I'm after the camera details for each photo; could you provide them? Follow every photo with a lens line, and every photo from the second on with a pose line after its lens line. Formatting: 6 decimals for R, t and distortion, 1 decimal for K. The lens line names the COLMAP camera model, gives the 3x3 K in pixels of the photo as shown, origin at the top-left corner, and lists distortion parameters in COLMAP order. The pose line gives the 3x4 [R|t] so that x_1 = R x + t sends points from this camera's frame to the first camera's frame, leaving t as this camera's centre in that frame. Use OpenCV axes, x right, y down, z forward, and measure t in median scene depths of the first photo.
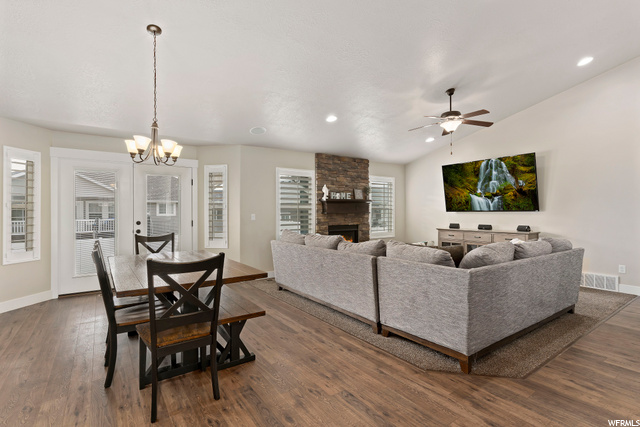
lens RADIAL K [[310.1, 0, 320.0], [0, 310.1, 213.5], [0, 0, 1]] dist [0.000587, 0.000099]
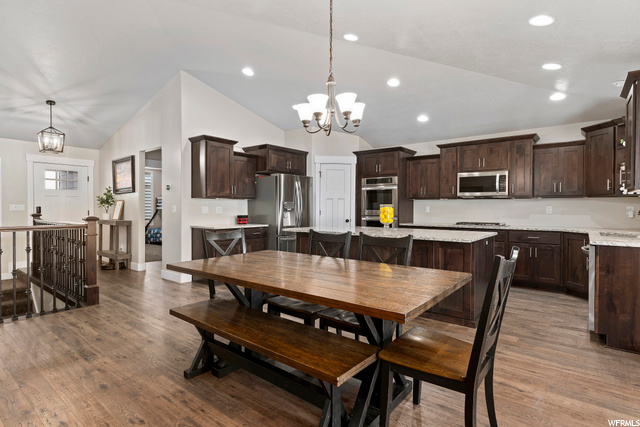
lens RADIAL K [[332.0, 0, 316.5], [0, 332.0, 212.6], [0, 0, 1]] dist [-0.000339, 0.000107]
pose [[-0.963133, 0.005567, -0.268969, -0.146122], [-0.001455, 0.999663, 0.025901, 0.006595], [0.269022, 0.025337, -0.962801, 0.901077]]
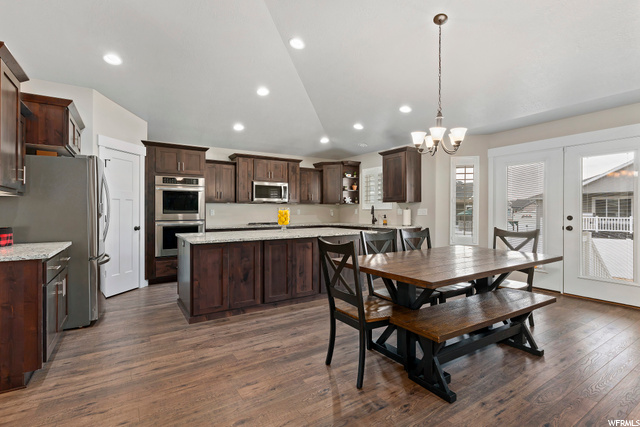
lens RADIAL K [[308.5, 0, 320.1], [0, 308.5, 206.5], [0, 0, 1]] dist [0.003010, 0.000216]
pose [[-0.049119, -0.010537, -0.998737, 0.245253], [-0.006598, 0.999926, -0.010225, 0.011743], [0.998771, 0.006088, -0.049185, 0.340823]]
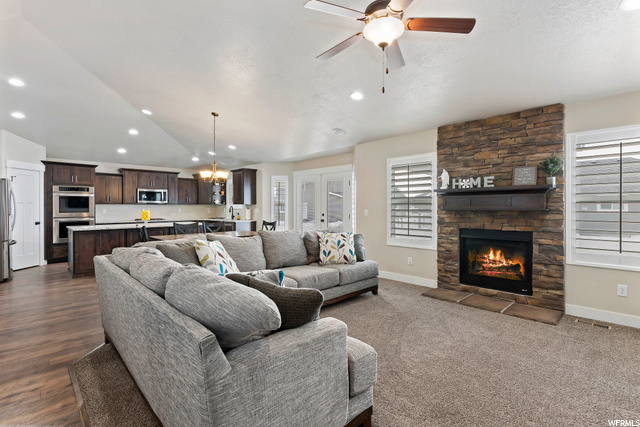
lens RADIAL K [[308.5, 0, 320.1], [0, 308.5, 206.5], [0, 0, 1]] dist [0.003010, 0.000216]
pose [[0.144115, 0.000603, -0.989561, 0.762933], [-0.008003, 0.999968, -0.000557, -0.006384], [0.989529, 0.008000, 0.144115, 0.705020]]
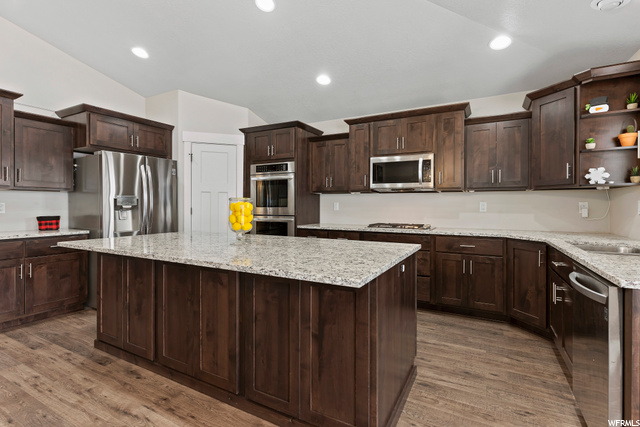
lens RADIAL K [[308.5, 0, 320.1], [0, 308.5, 206.5], [0, 0, 1]] dist [0.003010, 0.000216]
pose [[-0.897187, 0.004587, -0.441626, -0.418634], [-0.003024, 0.999859, 0.016529, 0.011194], [0.441640, 0.016165, -0.897047, 0.620430]]
